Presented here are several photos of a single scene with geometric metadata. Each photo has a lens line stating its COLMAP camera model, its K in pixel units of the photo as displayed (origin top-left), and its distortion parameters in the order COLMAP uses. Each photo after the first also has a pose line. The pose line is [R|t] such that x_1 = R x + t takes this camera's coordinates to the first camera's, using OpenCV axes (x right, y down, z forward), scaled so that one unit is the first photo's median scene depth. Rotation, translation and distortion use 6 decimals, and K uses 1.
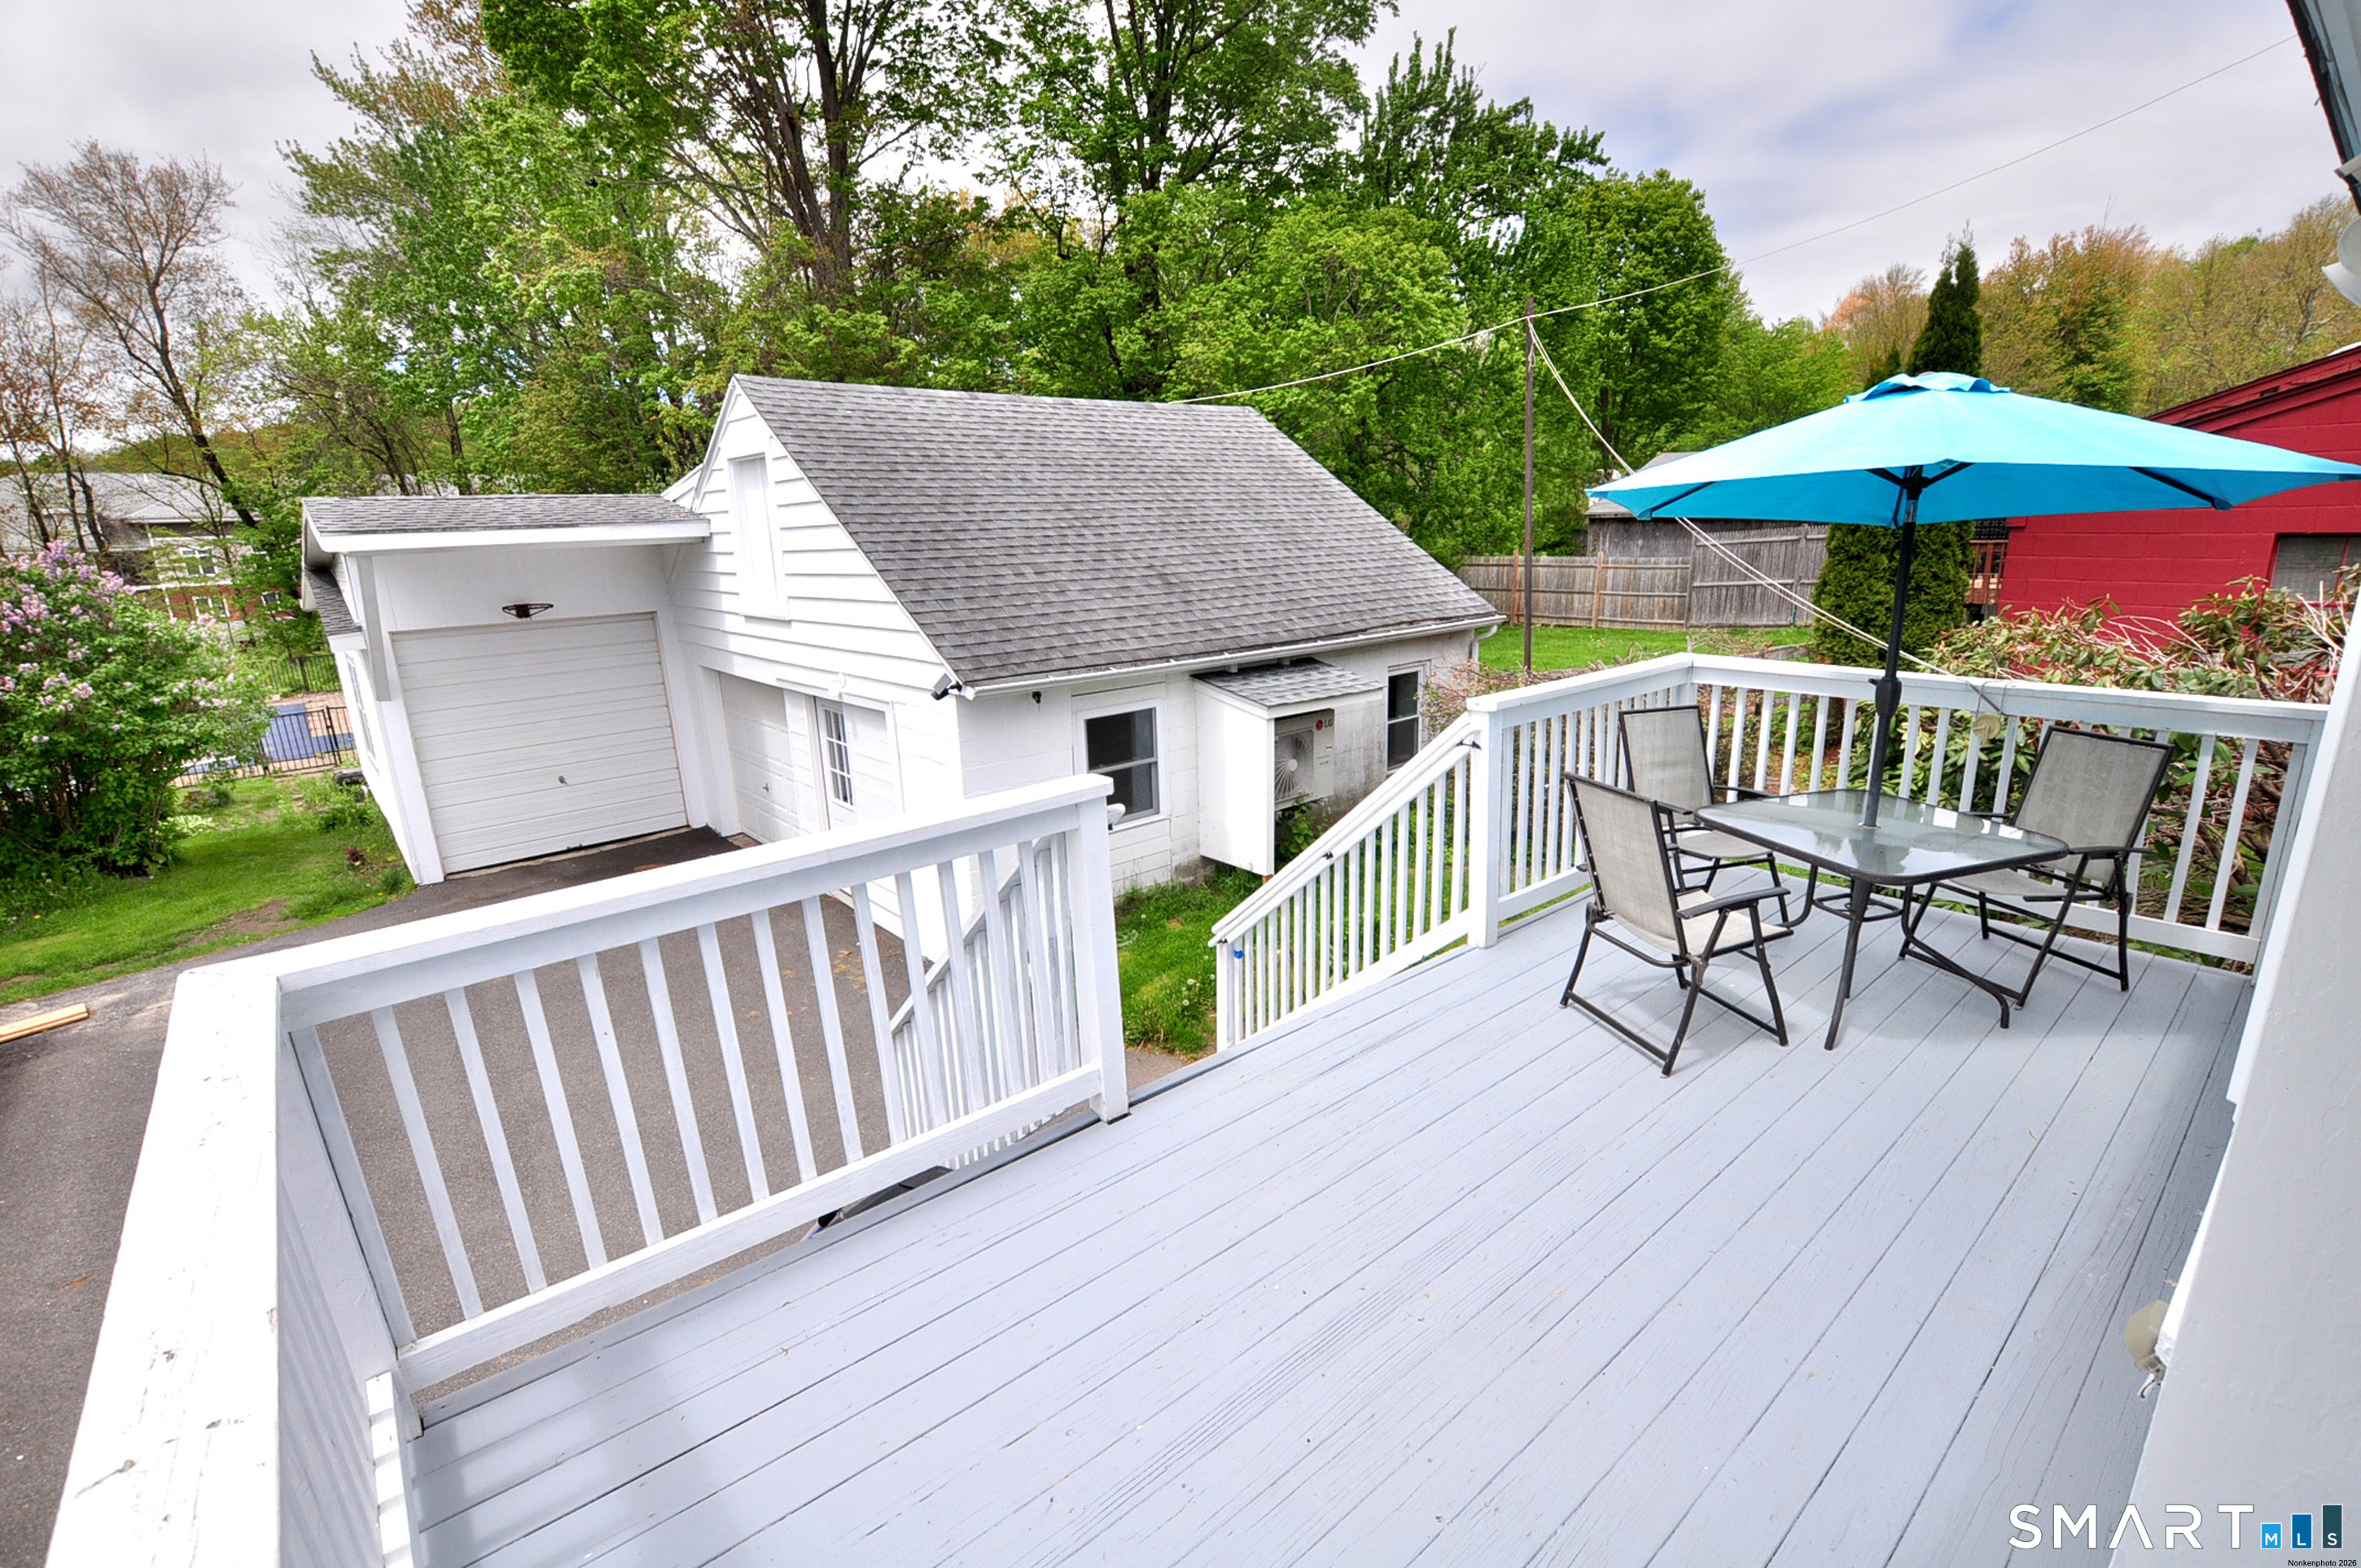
lens RADIAL K [[1002.7, 0, 1188.4], [0, 1002.7, 781.1], [0, 0, 1]] dist [-0.025574, 0.006808]
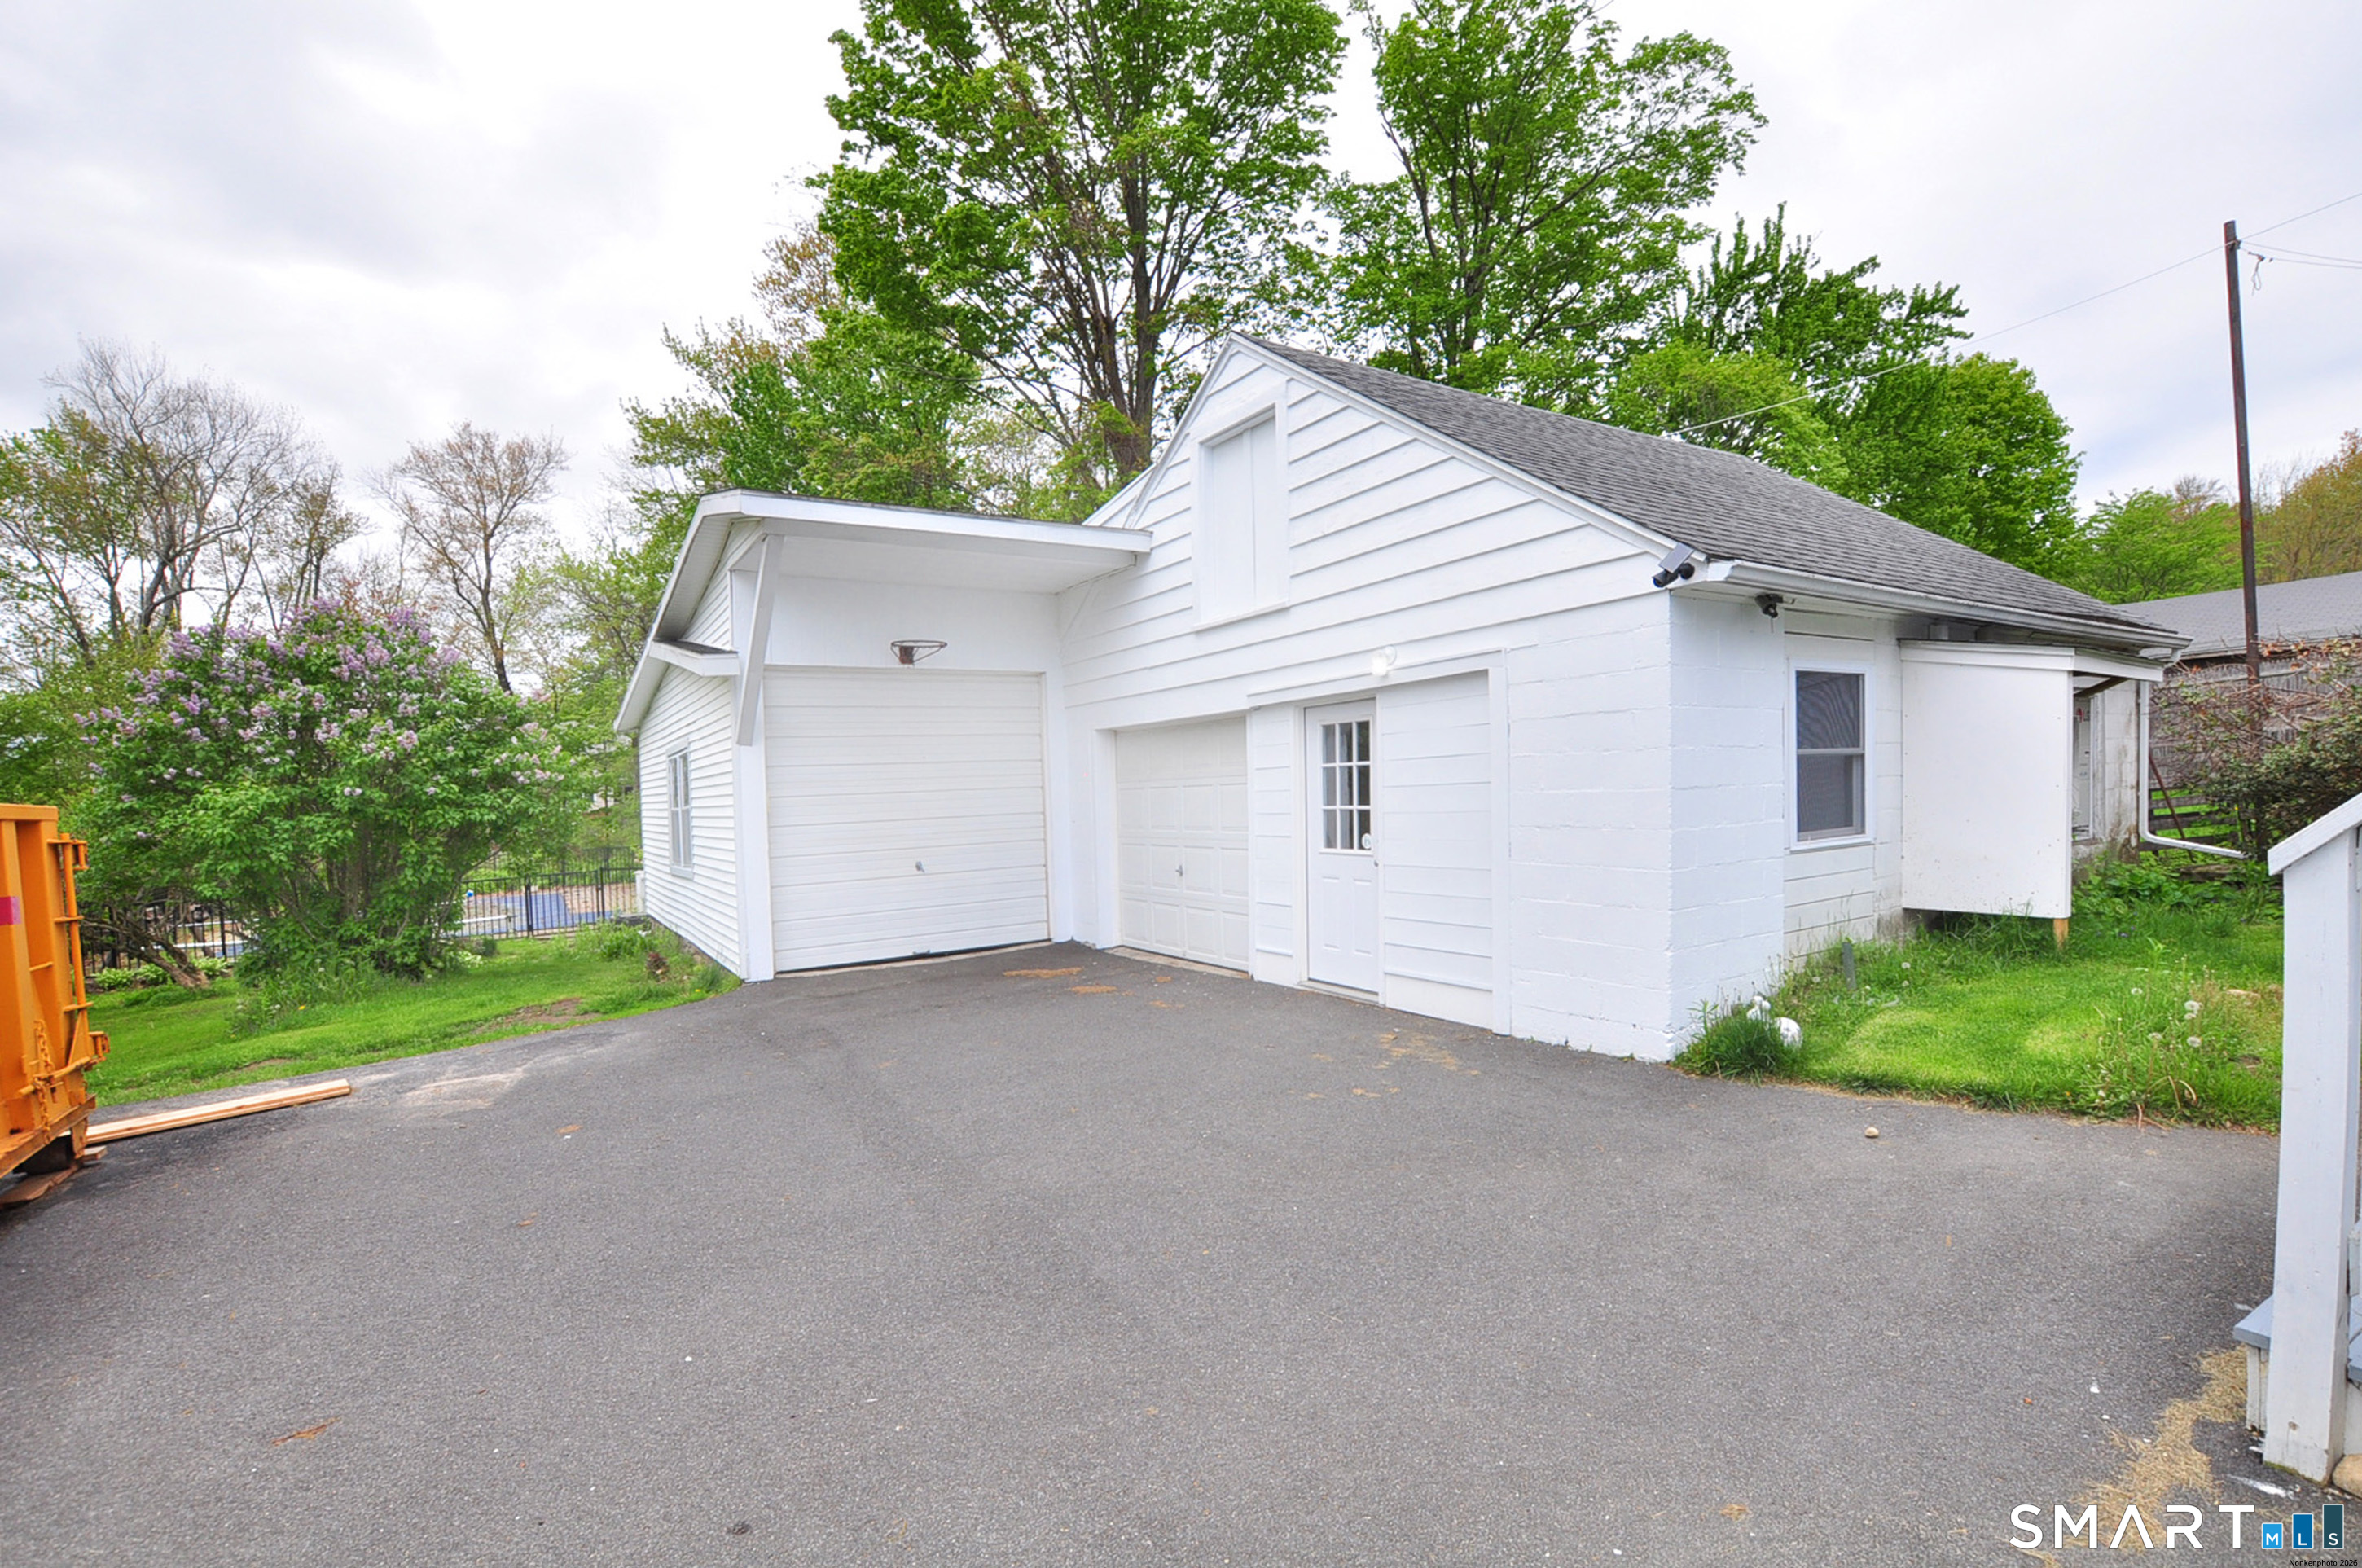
lens RADIAL K [[1003.2, 0, 1253.4], [0, 1003.2, 832.9], [0, 0, 1]] dist [-0.025574, 0.006808]
pose [[0.995039, 0.008379, -0.099131, -0.221597], [-0.029394, 0.976721, -0.212489, 0.111414], [0.095043, 0.214348, 0.972122, 0.179073]]
